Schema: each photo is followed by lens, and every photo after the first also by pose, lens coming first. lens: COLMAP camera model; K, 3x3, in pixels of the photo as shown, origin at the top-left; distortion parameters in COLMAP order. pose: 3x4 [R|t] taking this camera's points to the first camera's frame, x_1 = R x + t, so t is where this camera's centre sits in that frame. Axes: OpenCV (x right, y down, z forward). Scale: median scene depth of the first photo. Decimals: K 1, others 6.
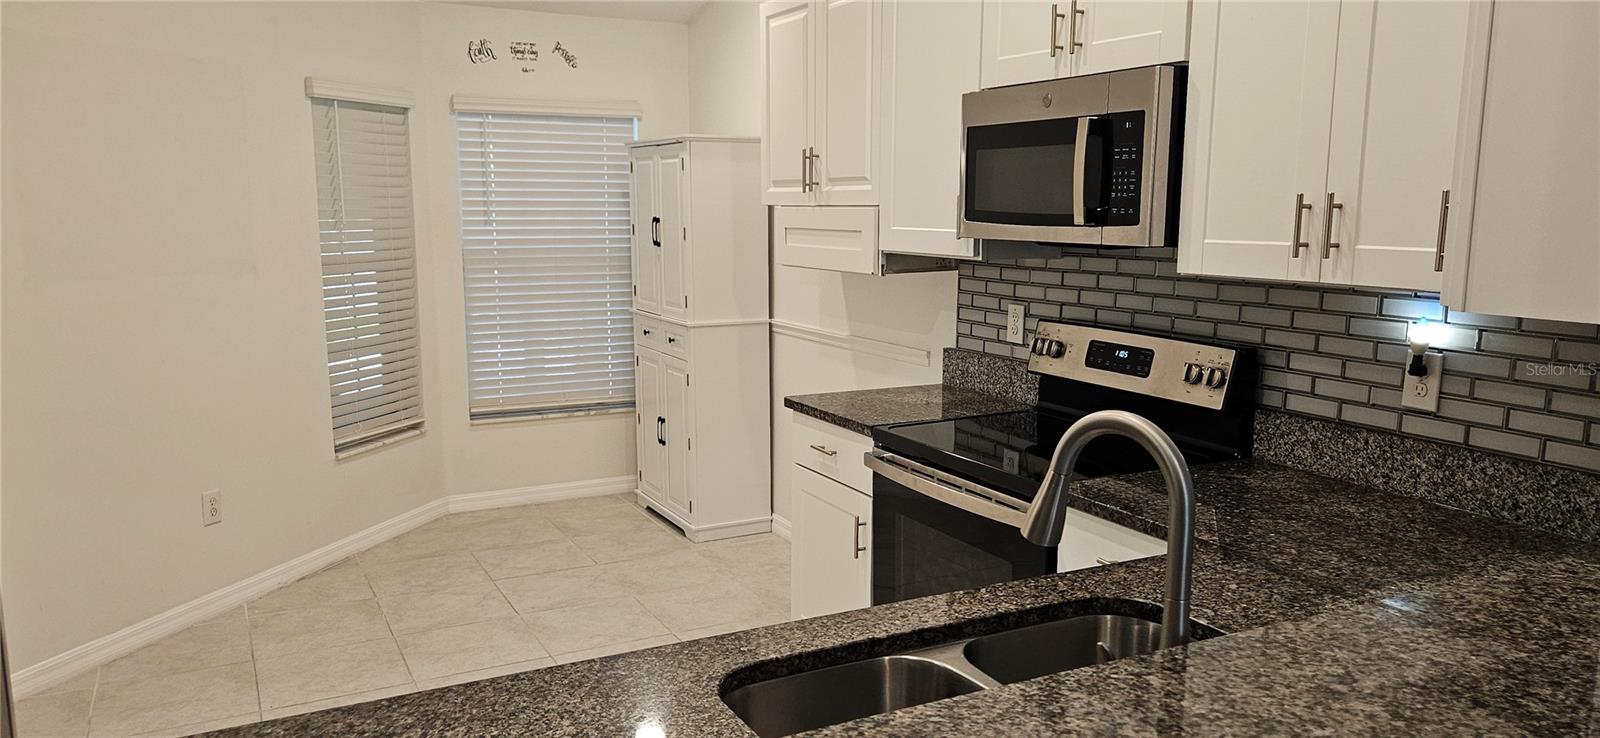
lens RADIAL K [[1104.5, 0, 748.9], [0, 1104.5, 368.4], [0, 0, 1]] dist [0.040396, -0.011093]
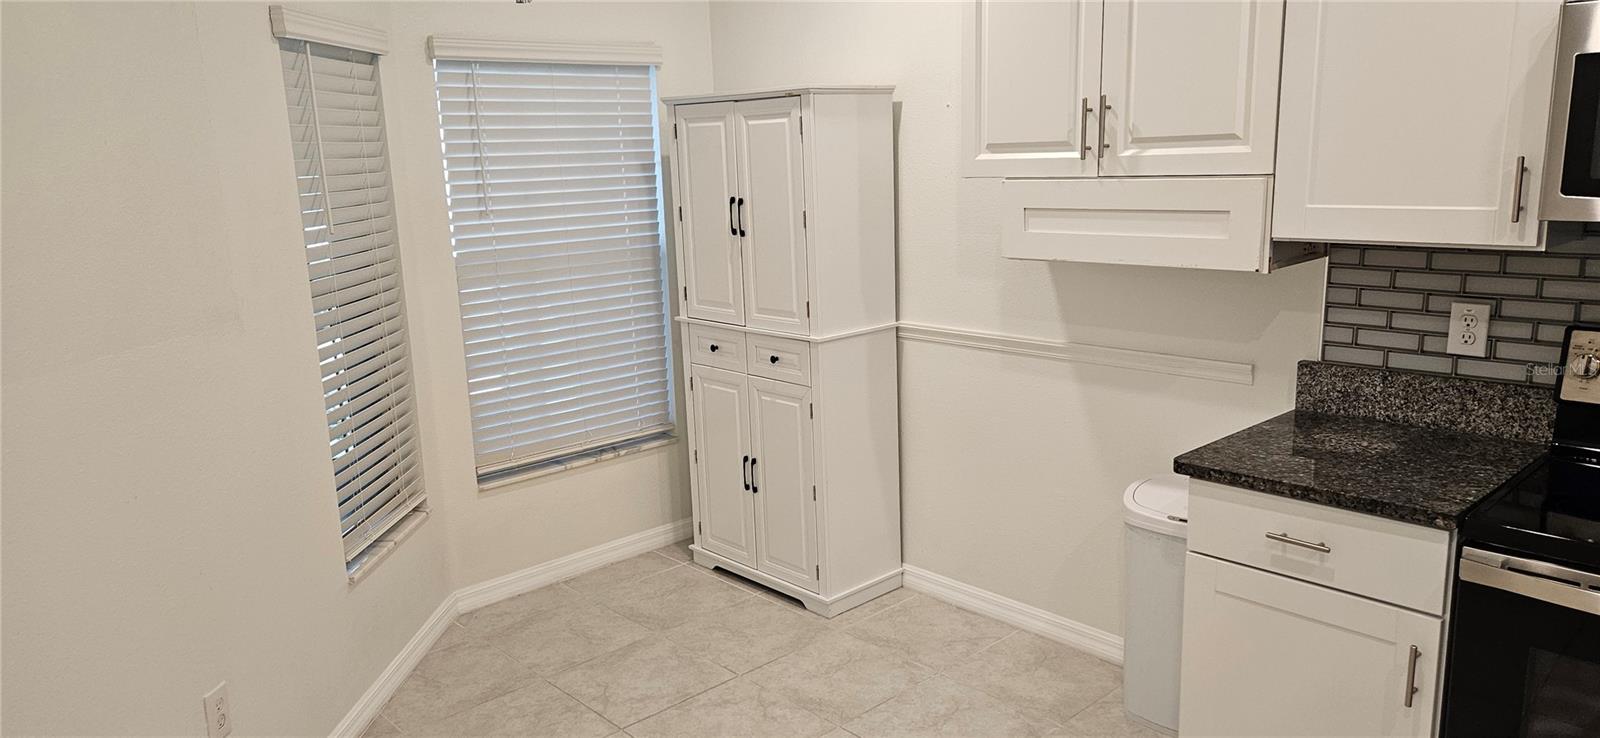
lens RADIAL K [[1104.5, 0, 796.8], [0, 1104.5, 373.3], [0, 0, 1]] dist [0.040396, -0.011093]
pose [[0.964961, -0.086690, 0.247659, -0.249493], [0.075492, 0.995663, 0.054379, -0.056989], [-0.251299, -0.033778, 0.967320, 0.265552]]
